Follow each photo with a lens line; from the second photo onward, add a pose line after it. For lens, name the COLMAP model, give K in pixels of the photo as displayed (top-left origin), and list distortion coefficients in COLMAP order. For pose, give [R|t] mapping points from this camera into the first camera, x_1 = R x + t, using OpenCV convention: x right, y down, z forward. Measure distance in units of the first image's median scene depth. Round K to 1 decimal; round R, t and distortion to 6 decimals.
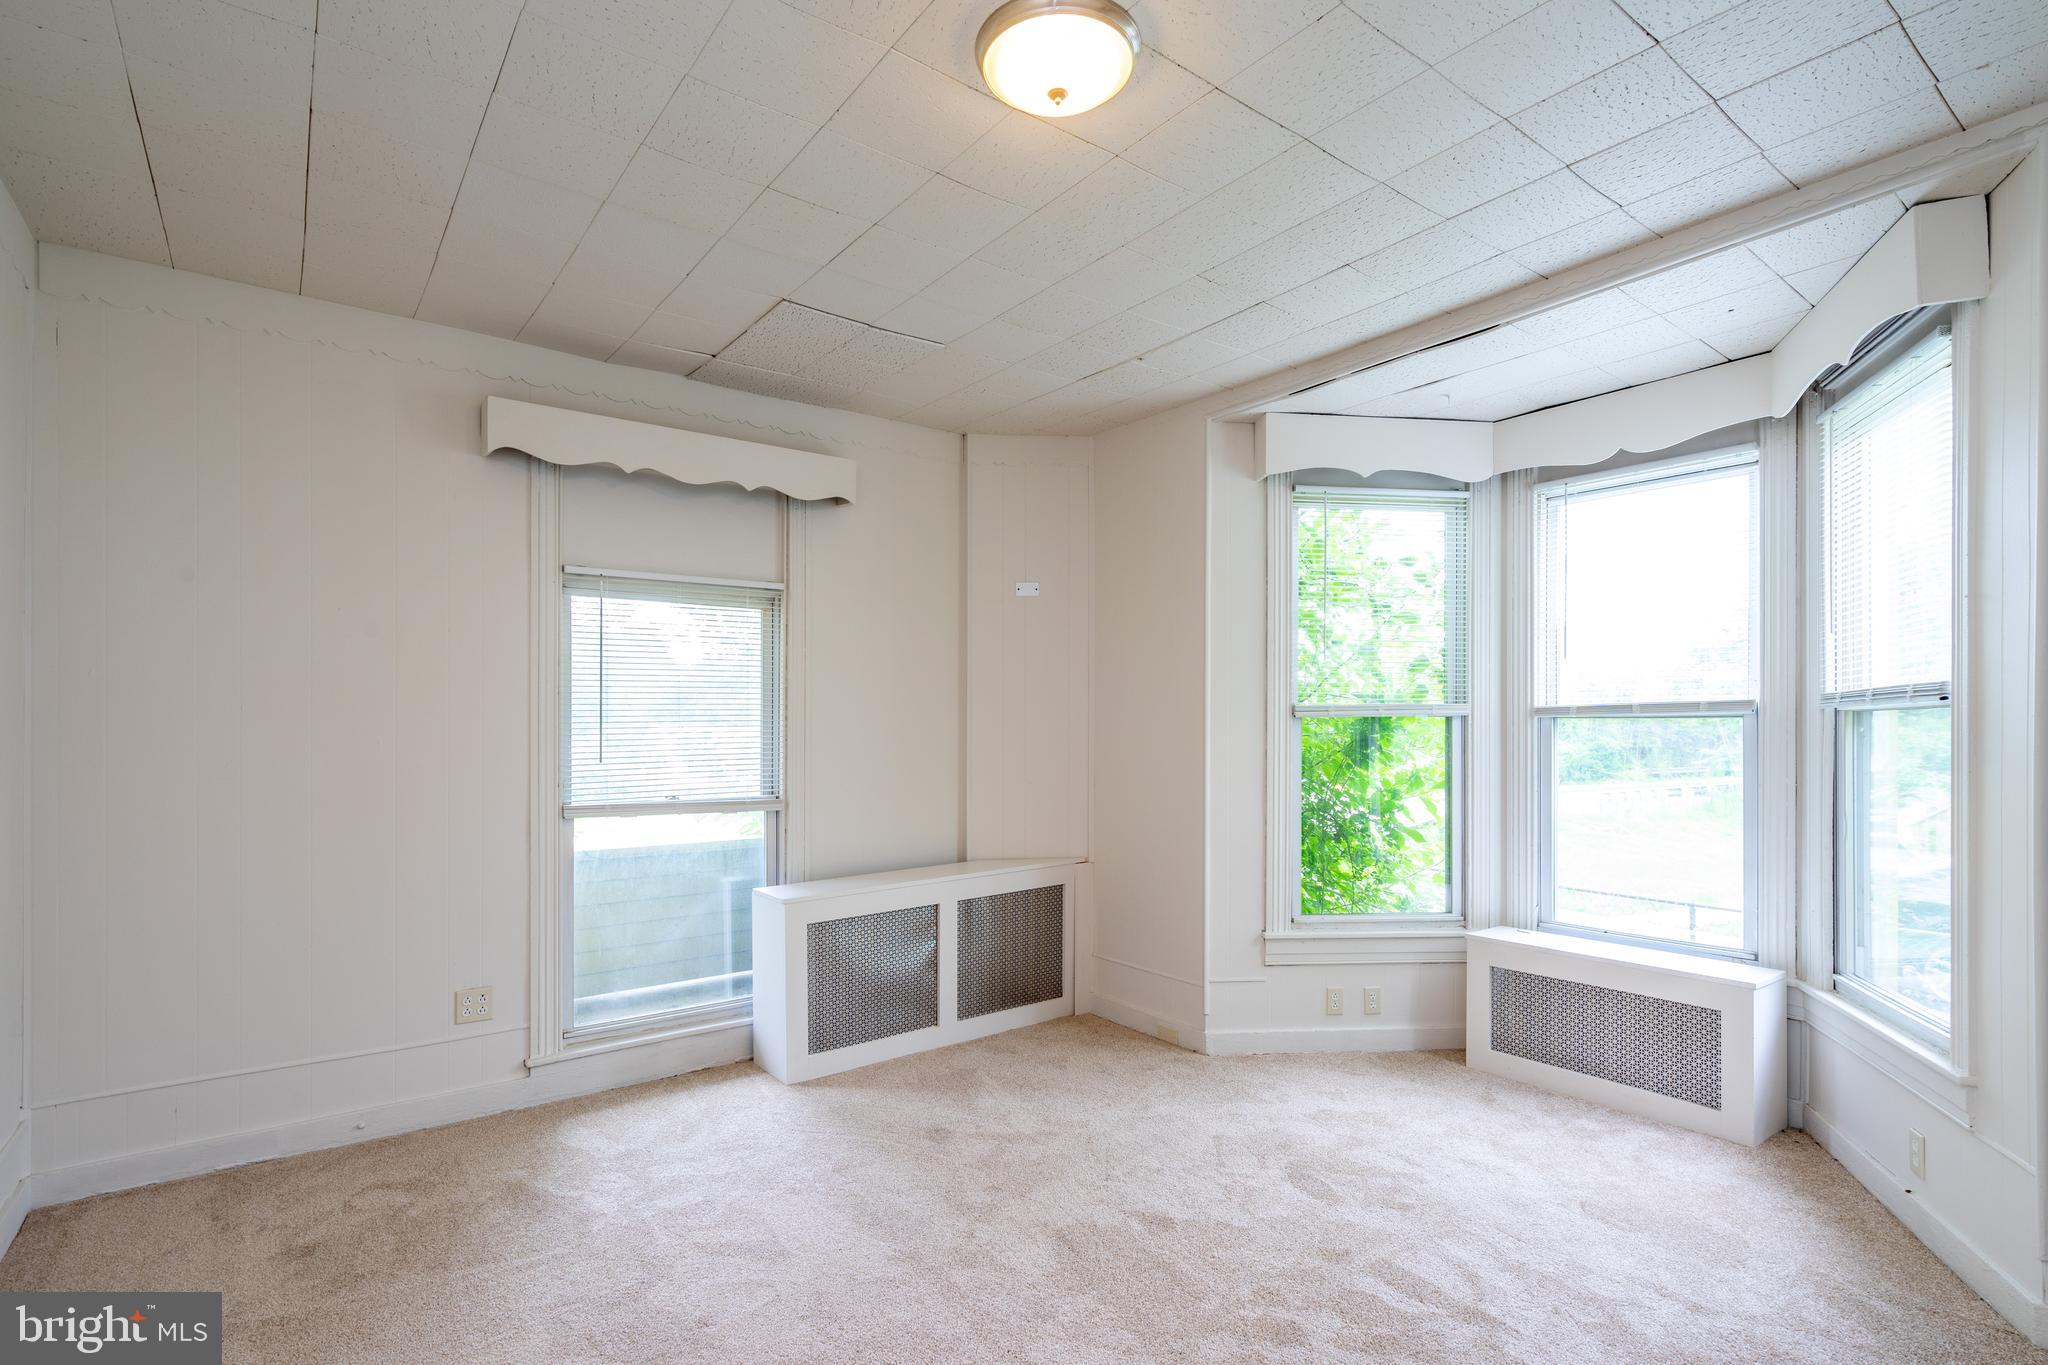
lens RADIAL K [[992.4, 0, 1025.4], [0, 992.4, 727.3], [0, 0, 1]] dist [-0.001326, 0.000034]
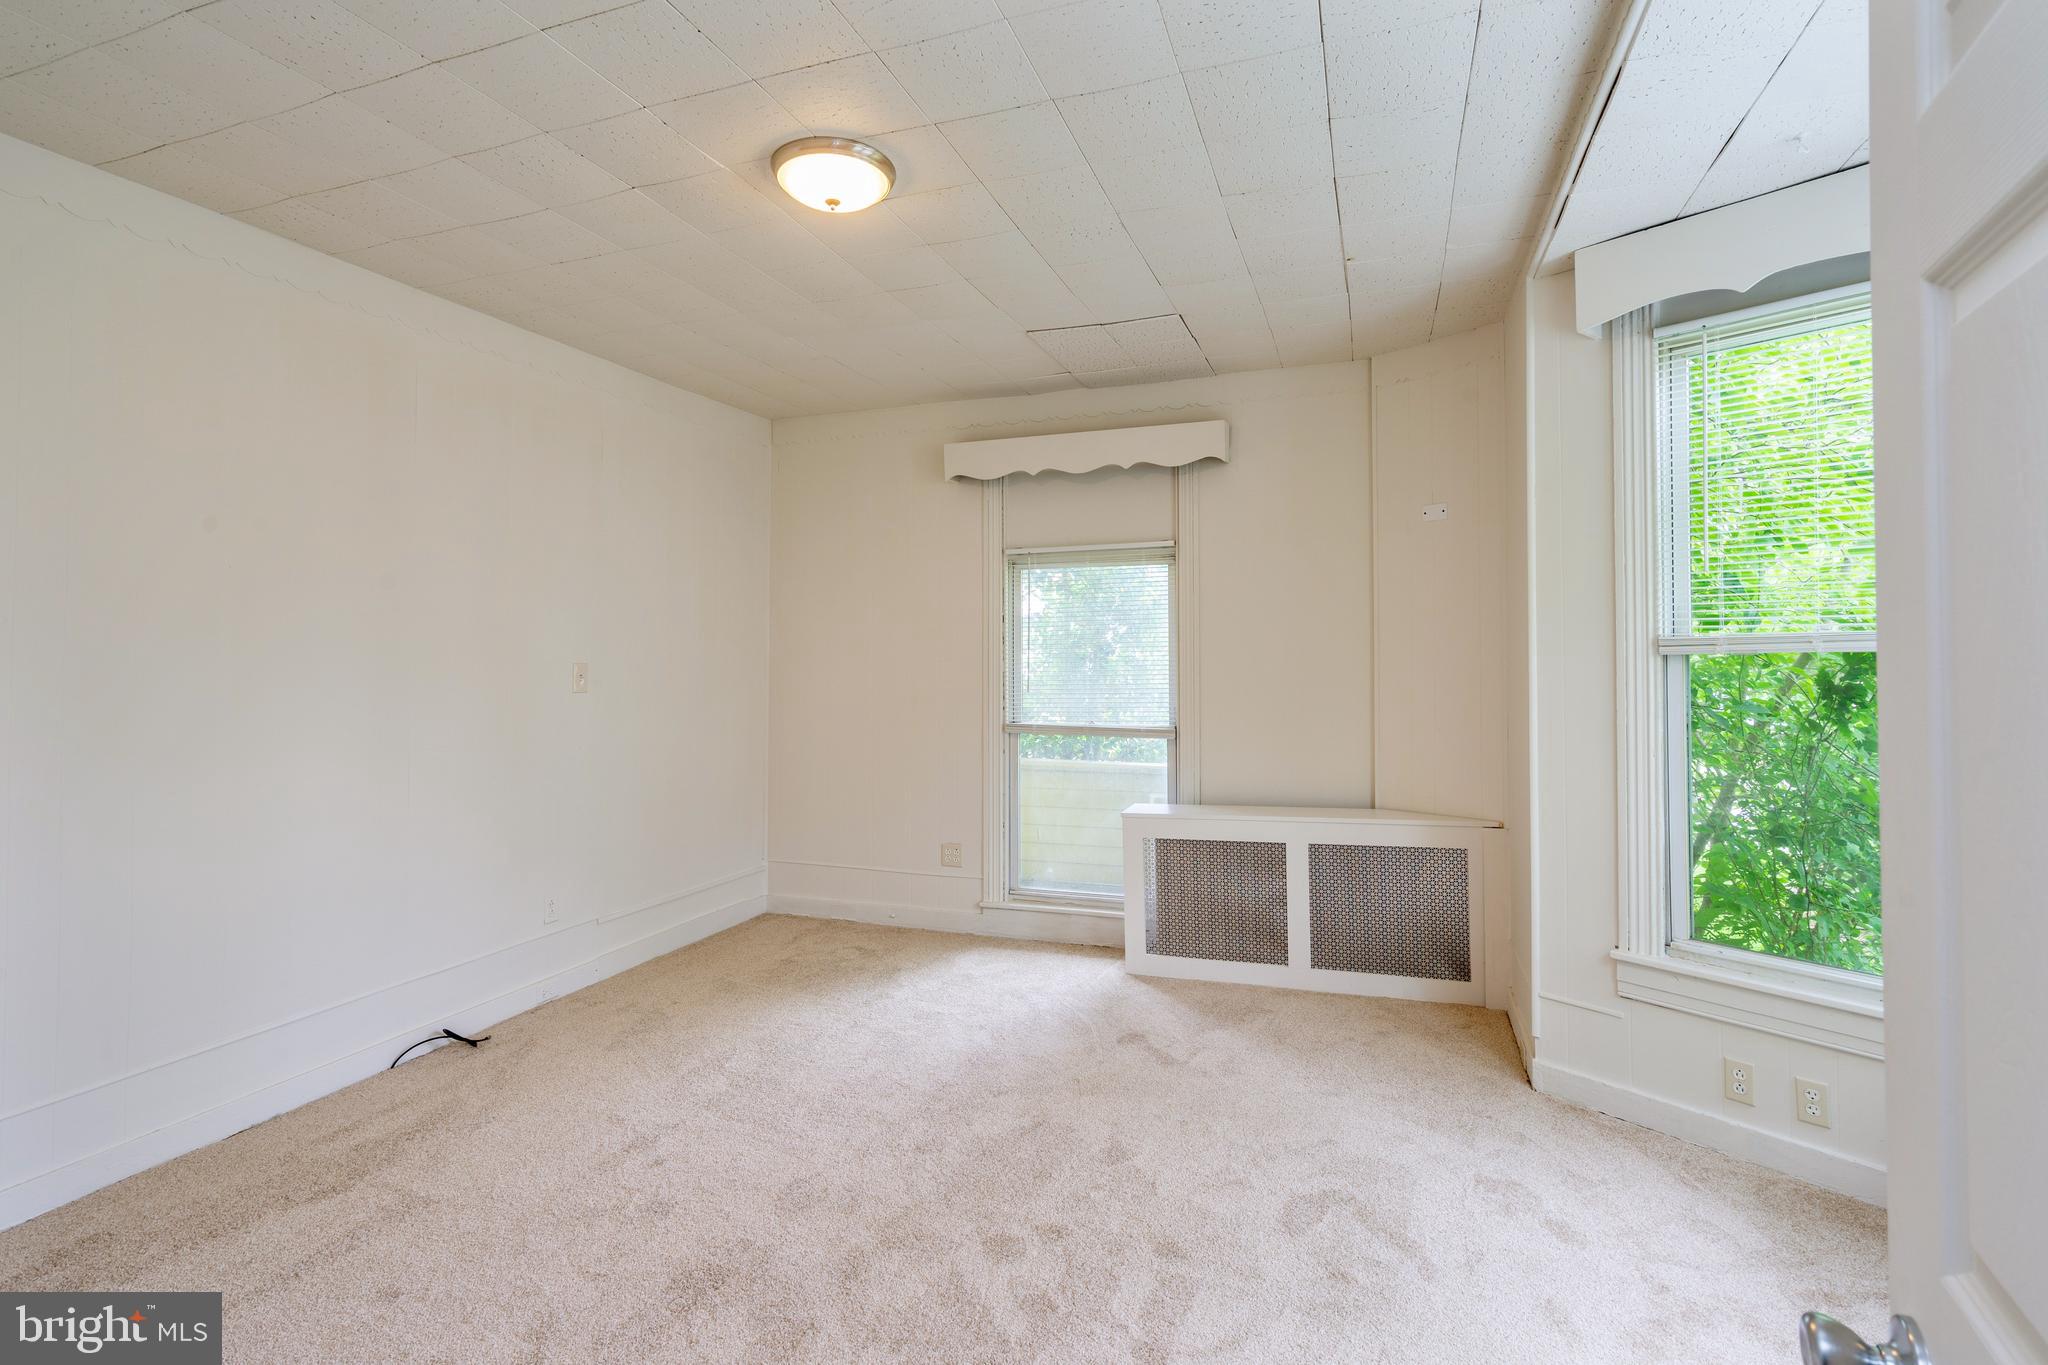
lens RADIAL K [[985.8, 0, 1023.6], [0, 985.8, 629.5], [0, 0, 1]] dist [0.000523, 0.000103]
pose [[0.549338, -0.028219, -0.835124, 0.623183], [-0.000245, 0.999424, -0.033931, -0.003533], [0.835601, 0.018844, 0.549014, 0.237089]]
